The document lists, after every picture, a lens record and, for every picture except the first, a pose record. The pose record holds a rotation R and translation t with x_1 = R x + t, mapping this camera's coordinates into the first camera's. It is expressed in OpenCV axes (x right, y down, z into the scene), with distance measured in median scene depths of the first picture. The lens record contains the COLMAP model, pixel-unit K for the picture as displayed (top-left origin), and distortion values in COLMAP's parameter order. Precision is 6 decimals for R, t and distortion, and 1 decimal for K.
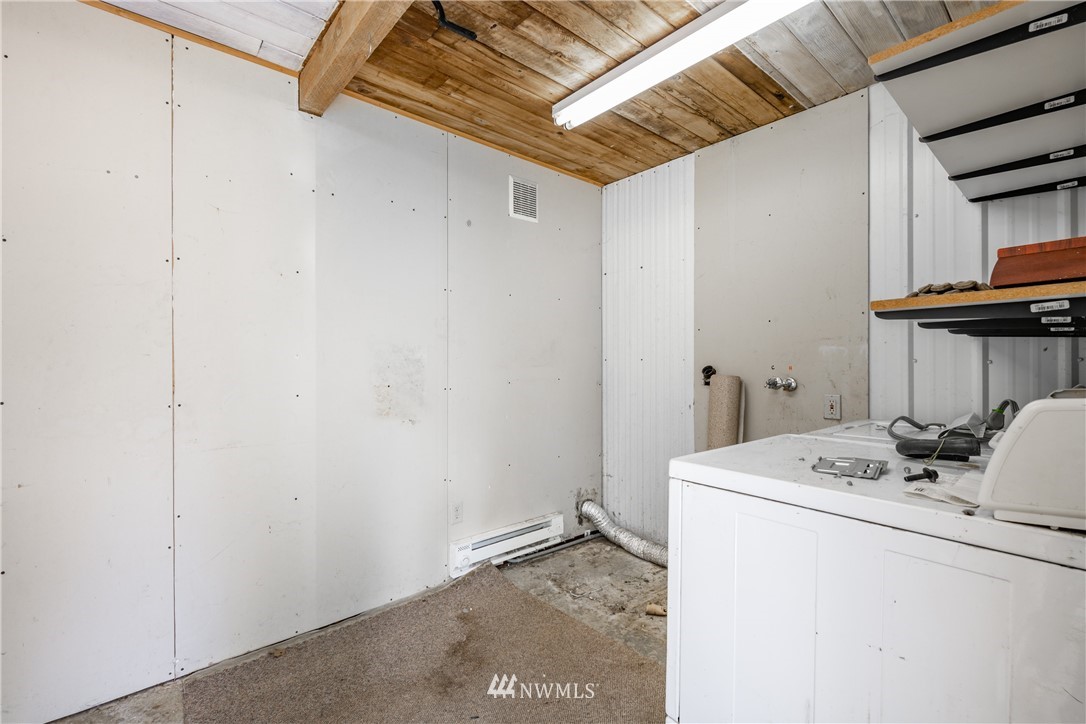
lens RADIAL K [[480.3, 0, 545.2], [0, 480.3, 363.0], [0, 0, 1]] dist [-0.012063, -0.001047]
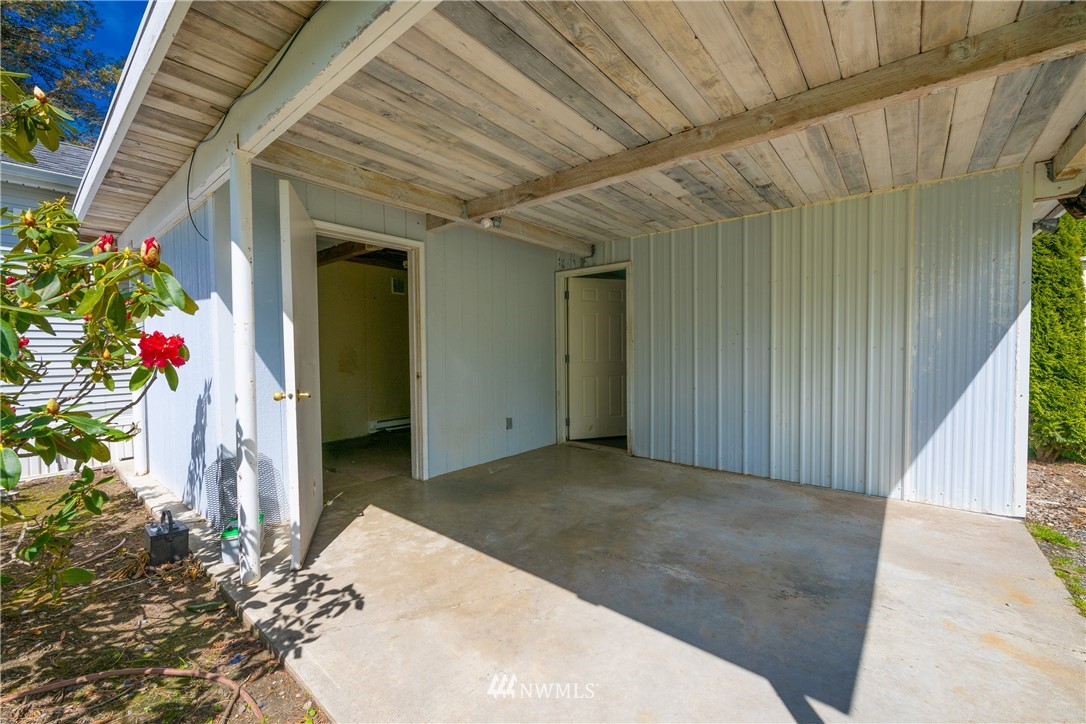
lens RADIAL K [[444.3, 0, 541.8], [0, 444.3, 363.0], [0, 0, 1]] dist [0.001137, -0.000266]
pose [[0.986385, -0.006429, 0.164327, 0.323162], [0.002172, 0.999658, 0.026070, -0.002786], [-0.164438, -0.025359, 0.986061, -1.467221]]
